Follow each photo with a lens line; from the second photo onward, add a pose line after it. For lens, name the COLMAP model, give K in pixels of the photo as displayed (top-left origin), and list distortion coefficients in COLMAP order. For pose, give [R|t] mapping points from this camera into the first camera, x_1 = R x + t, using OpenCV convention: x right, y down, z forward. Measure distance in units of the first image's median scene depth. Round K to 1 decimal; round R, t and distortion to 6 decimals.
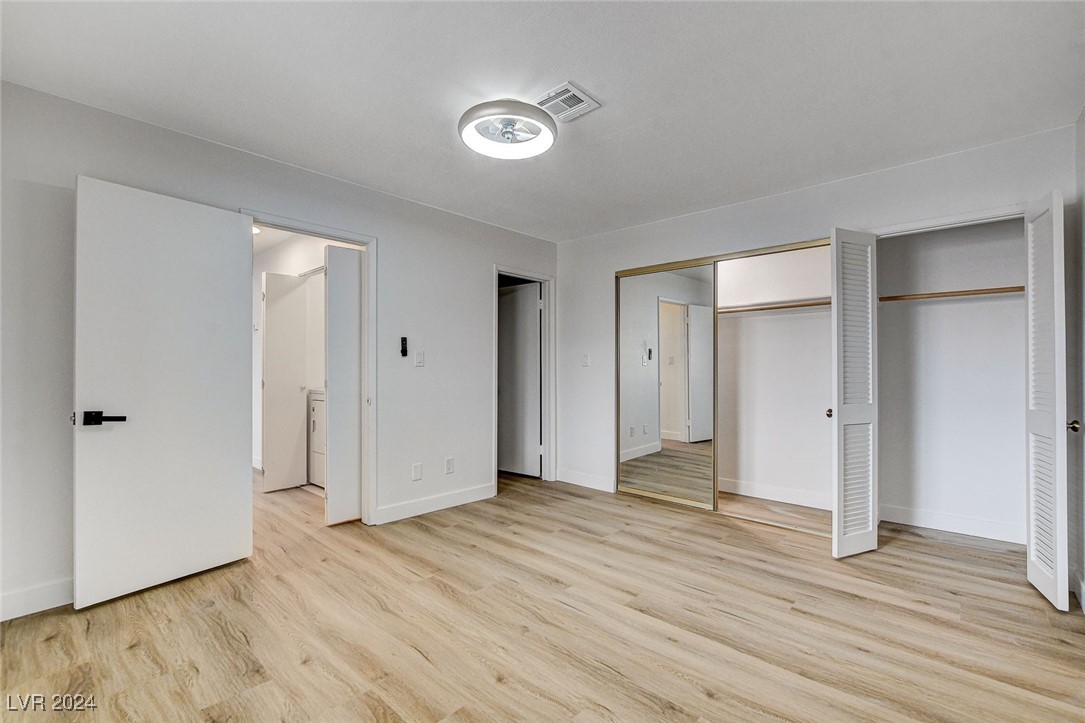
lens RADIAL K [[477.5, 0, 544.0], [0, 477.5, 374.2], [0, 0, 1]] dist [-0.011760, 0.000060]
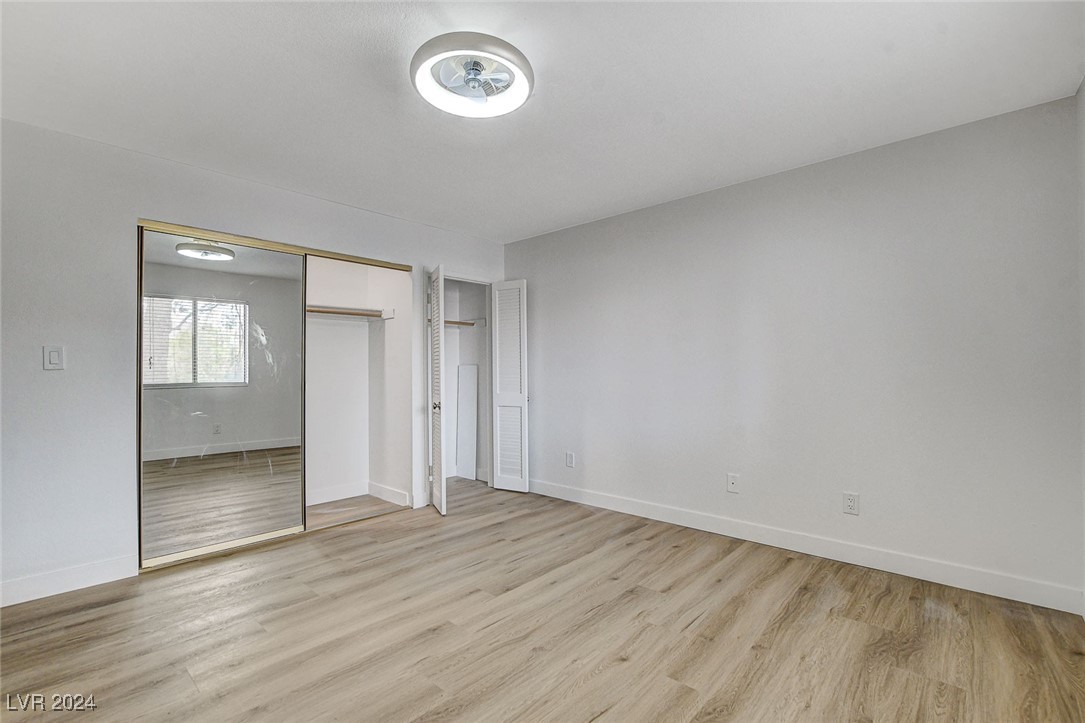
lens RADIAL K [[474.7, 0, 554.7], [0, 474.7, 374.3], [0, 0, 1]] dist [-0.011162, 0.000066]
pose [[-0.018352, -0.009307, 0.999788, -0.720363], [0.014905, 0.999843, 0.009581, -0.012285], [-0.999720, 0.015078, -0.018210, 0.724937]]
